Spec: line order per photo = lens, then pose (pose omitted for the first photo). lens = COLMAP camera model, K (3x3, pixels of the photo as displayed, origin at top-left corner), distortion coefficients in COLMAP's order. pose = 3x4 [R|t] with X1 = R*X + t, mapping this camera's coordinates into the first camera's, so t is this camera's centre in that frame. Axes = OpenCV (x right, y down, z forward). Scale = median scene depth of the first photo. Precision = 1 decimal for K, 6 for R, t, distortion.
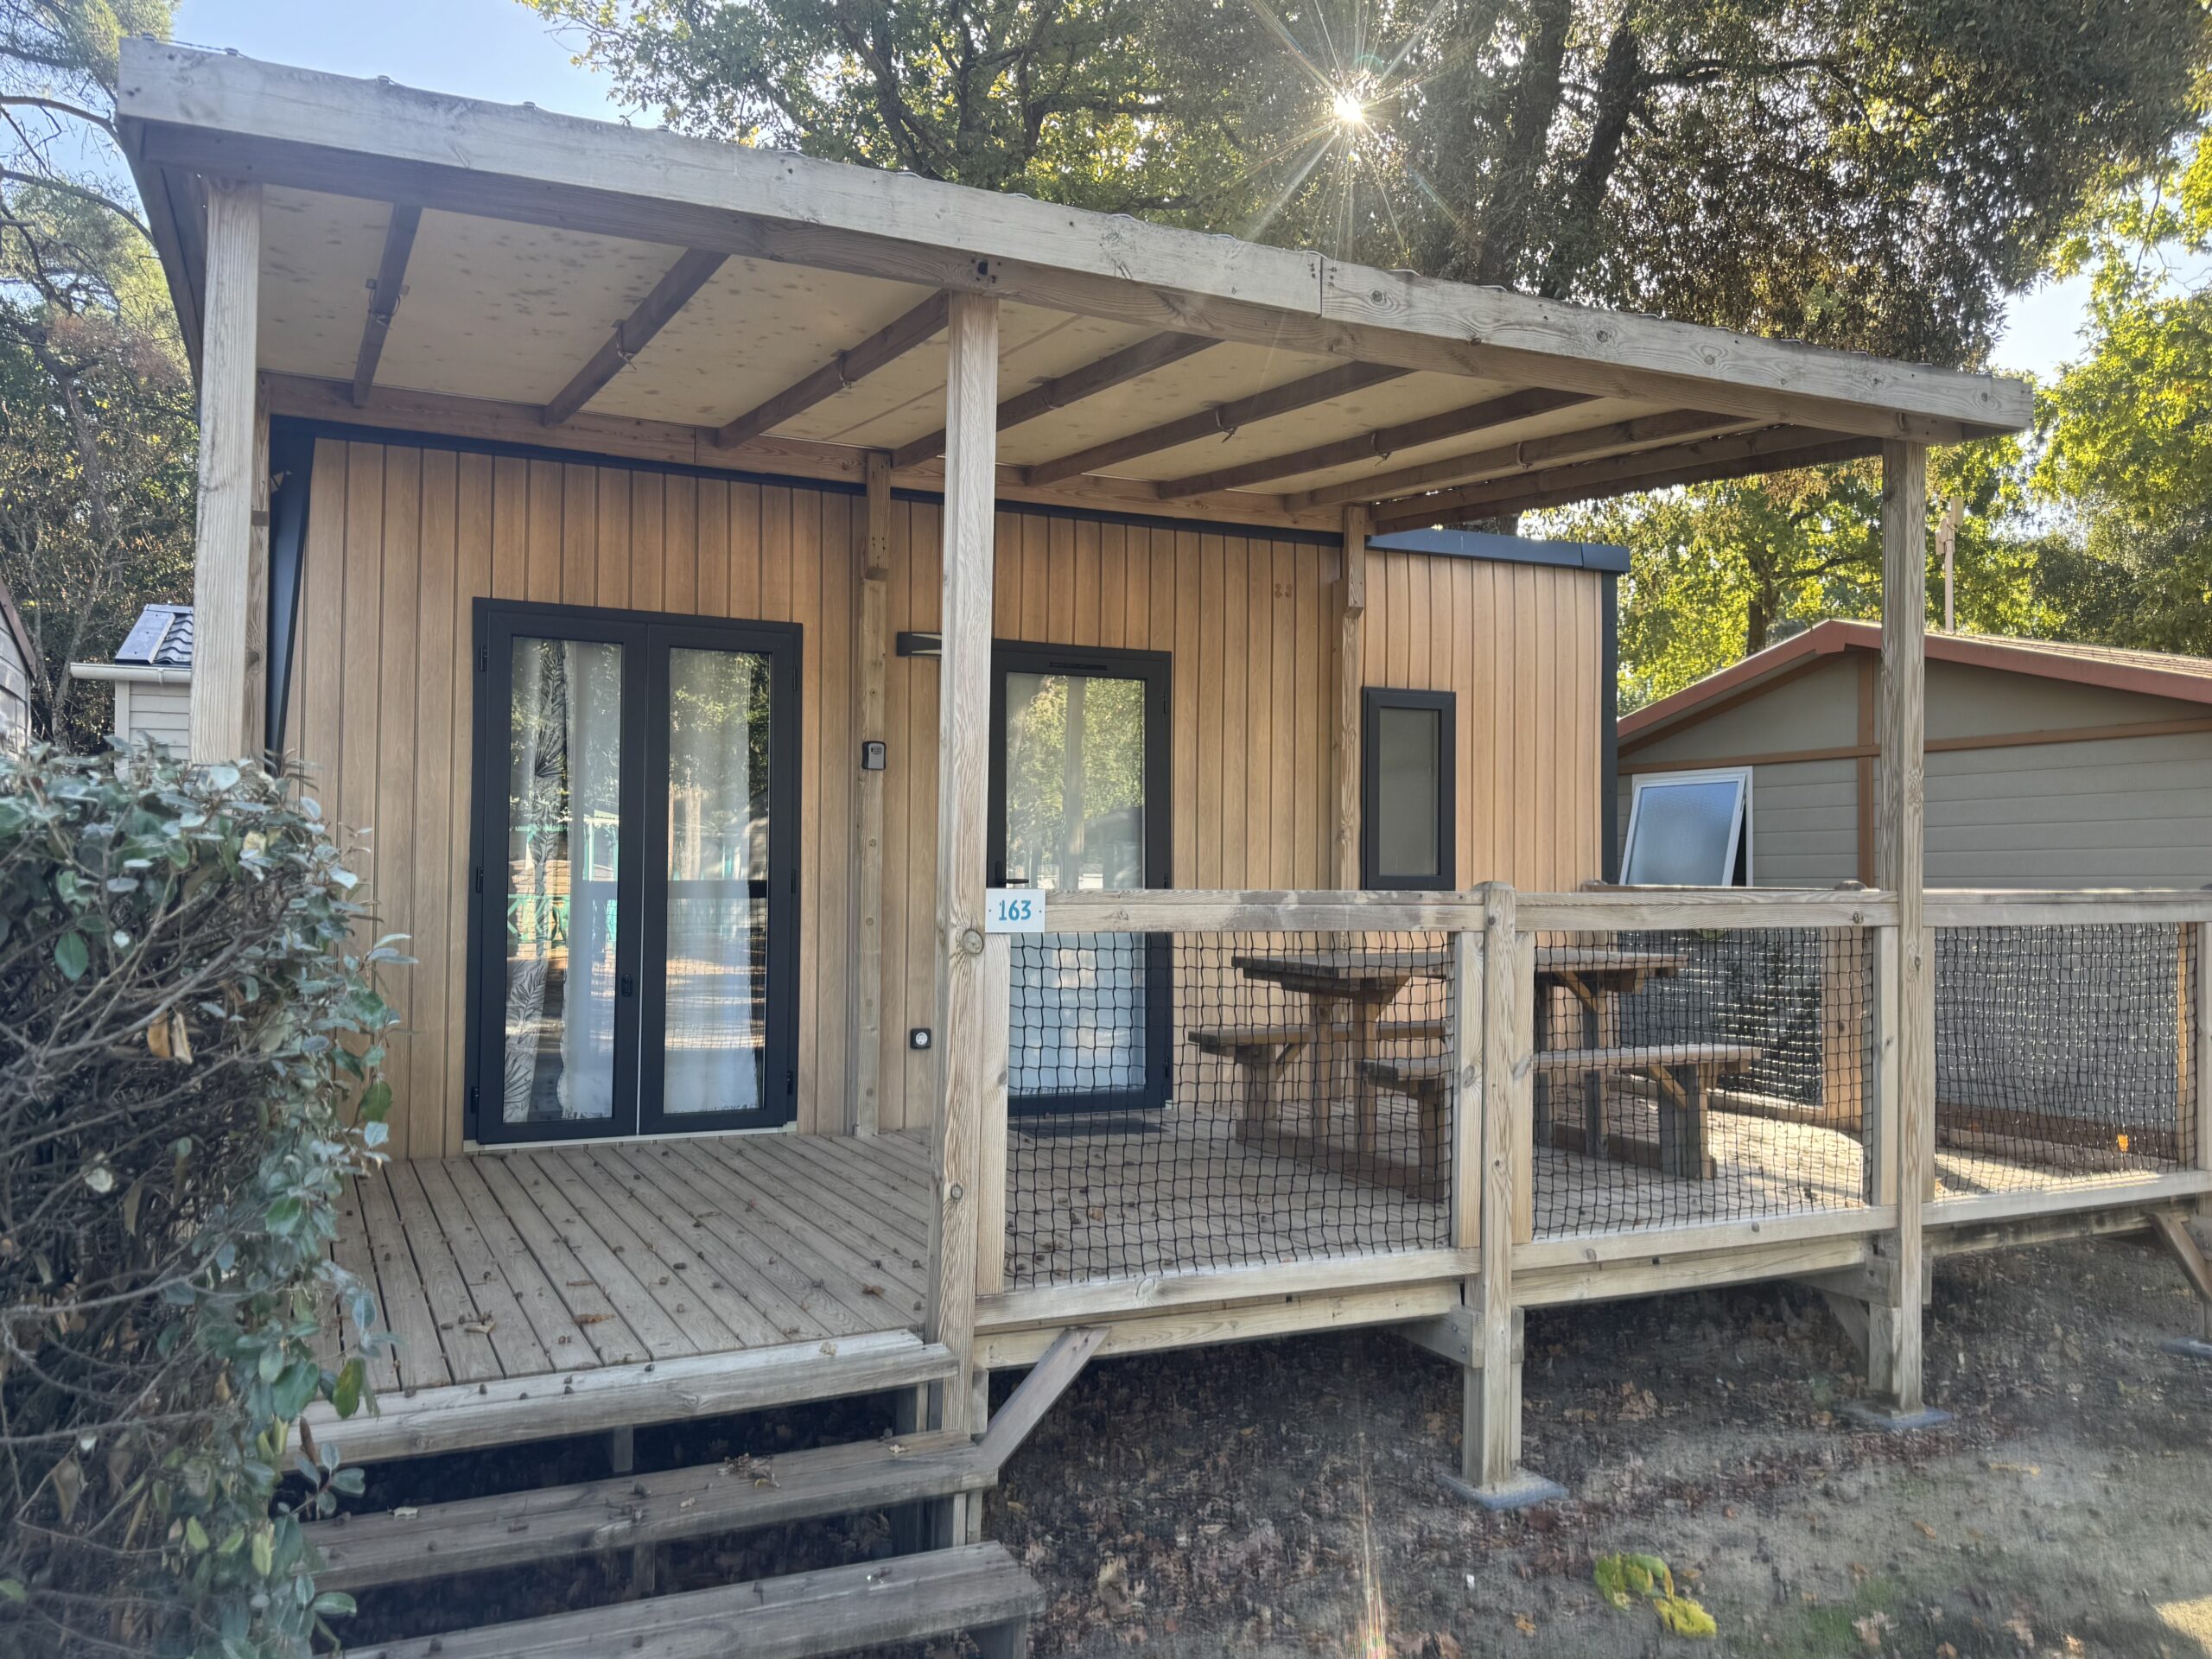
lens RADIAL K [[1764.2, 0, 1109.9], [0, 1764.2, 829.6], [0, 0, 1]] dist [0.006607, 0.002737]
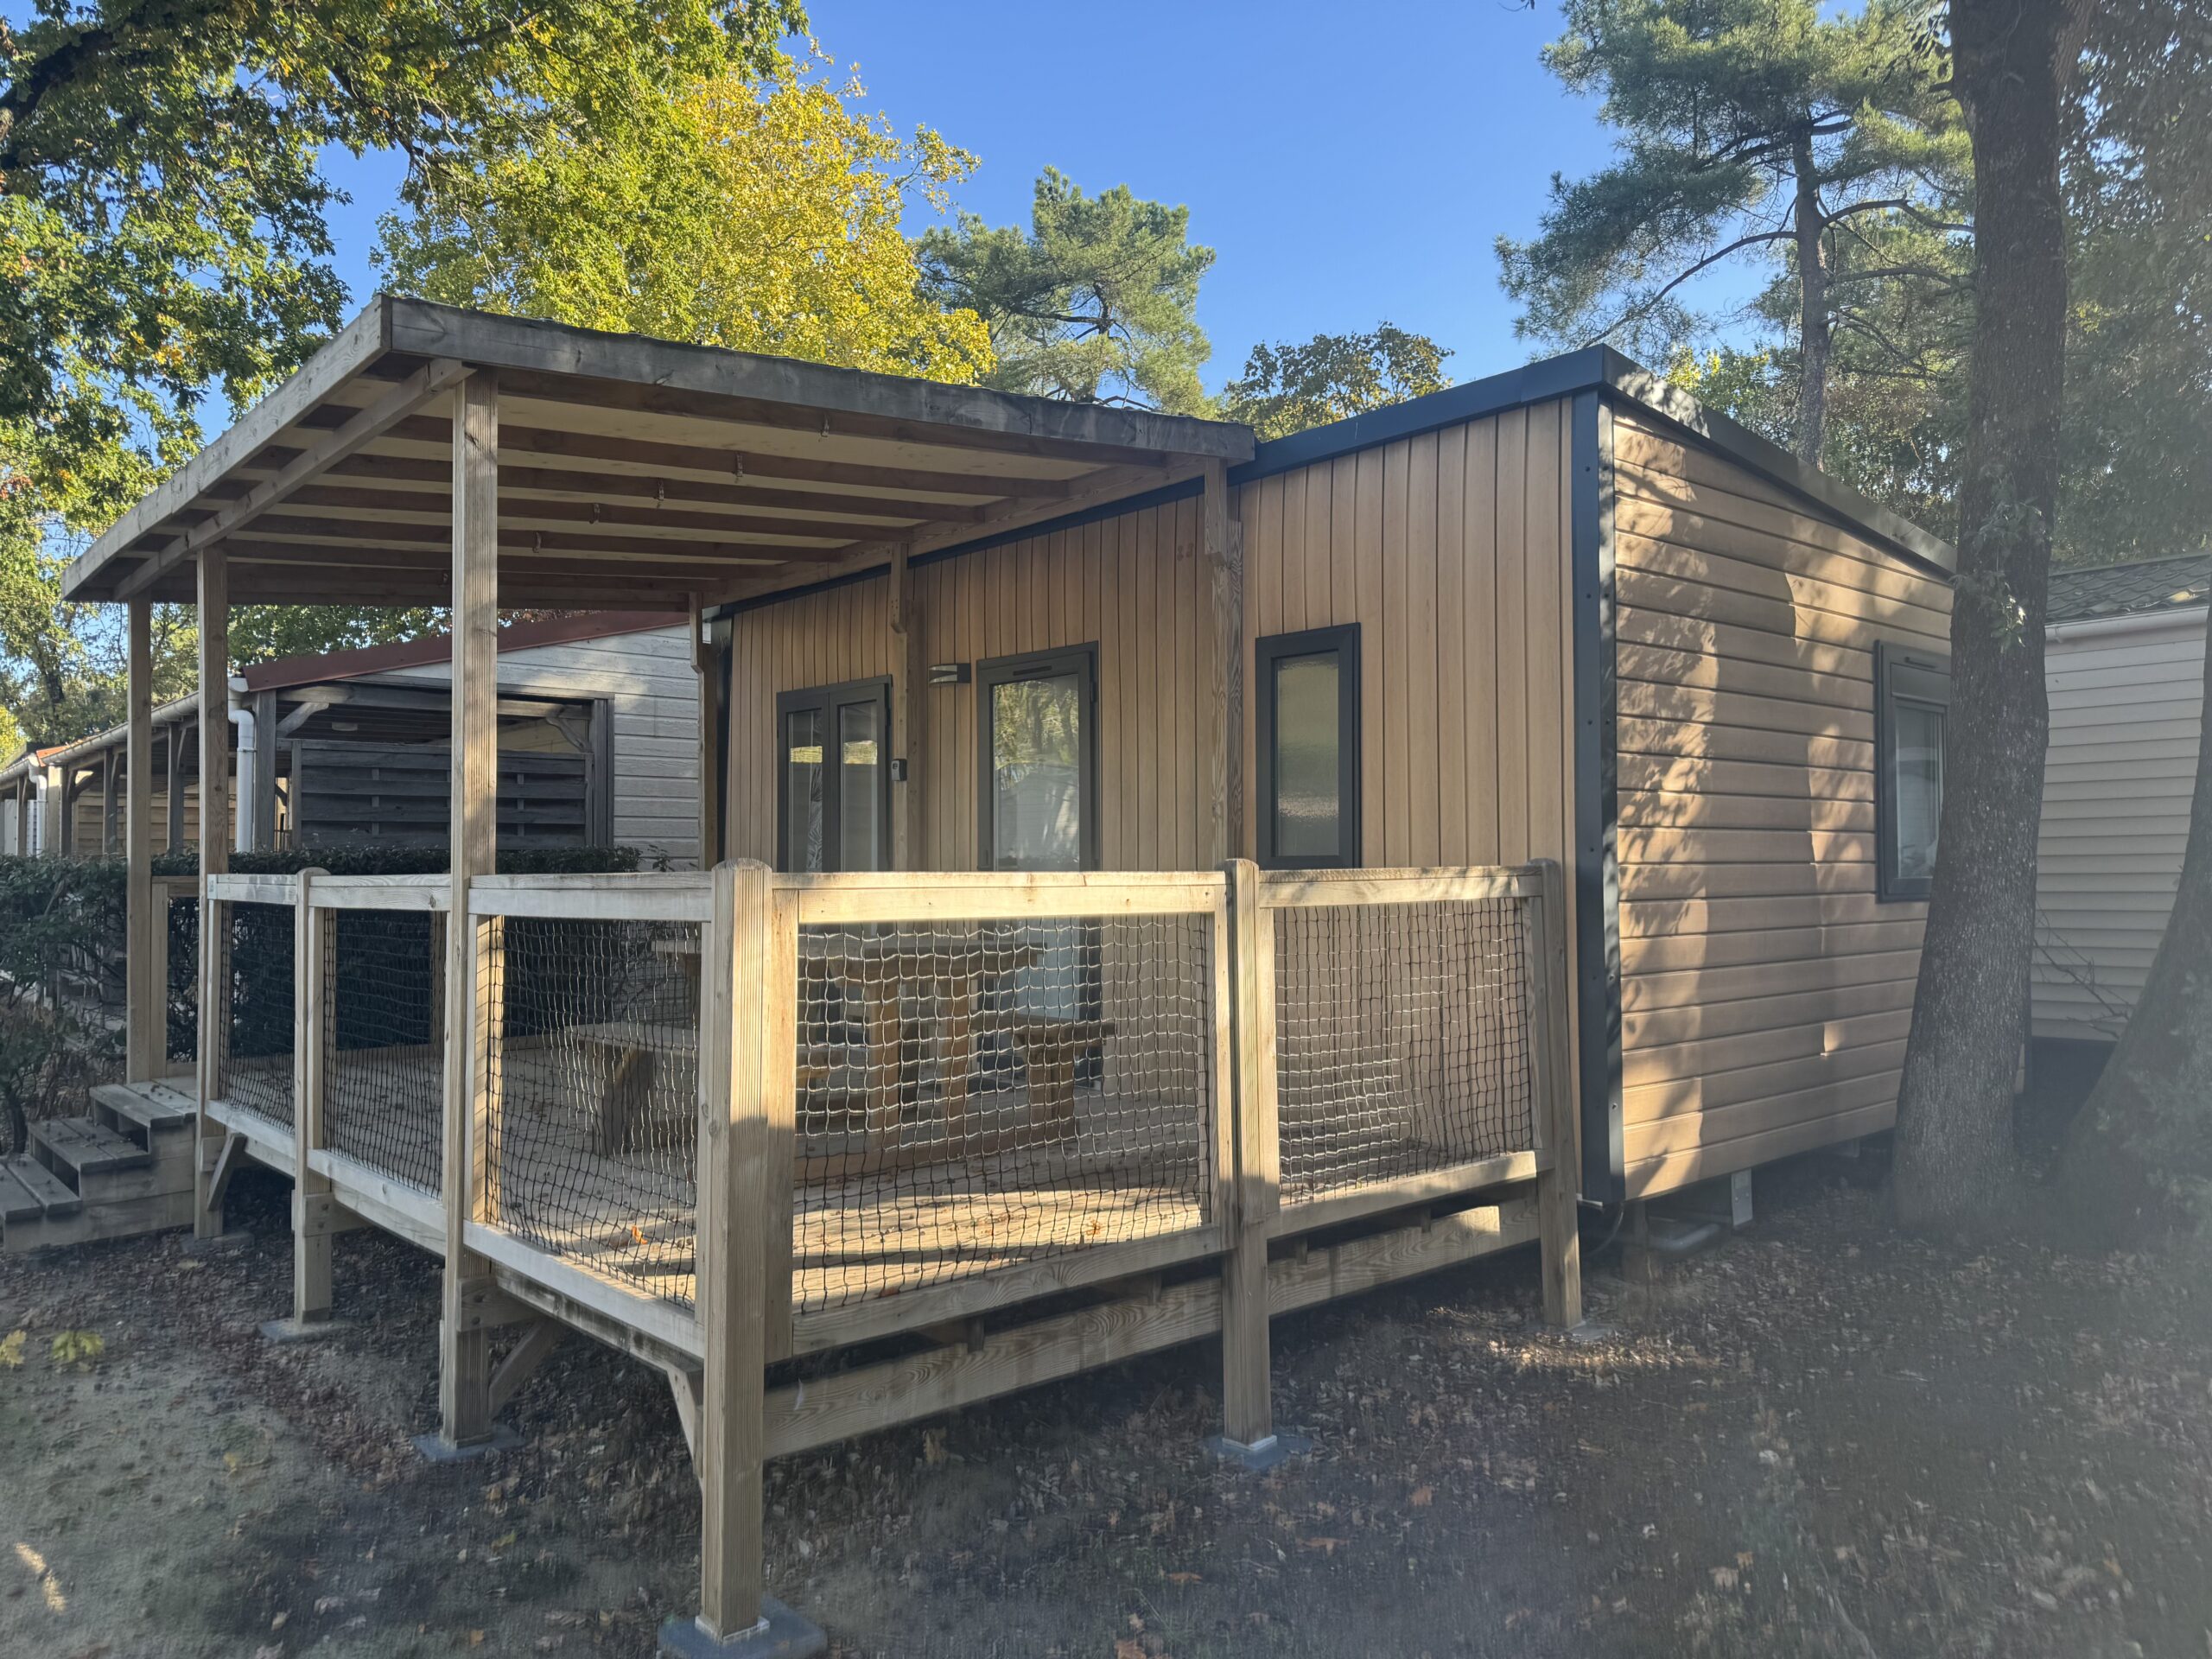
lens RADIAL K [[1552.7, 0, 1109.3], [0, 1552.7, 829.5], [0, 0, 1]] dist [0.001961, -0.001635]
pose [[0.279186, -0.038657, -0.959458, 0.885541], [0.029551, 0.999062, -0.031654, 0.036524], [0.959782, -0.019515, 0.280067, 0.743181]]
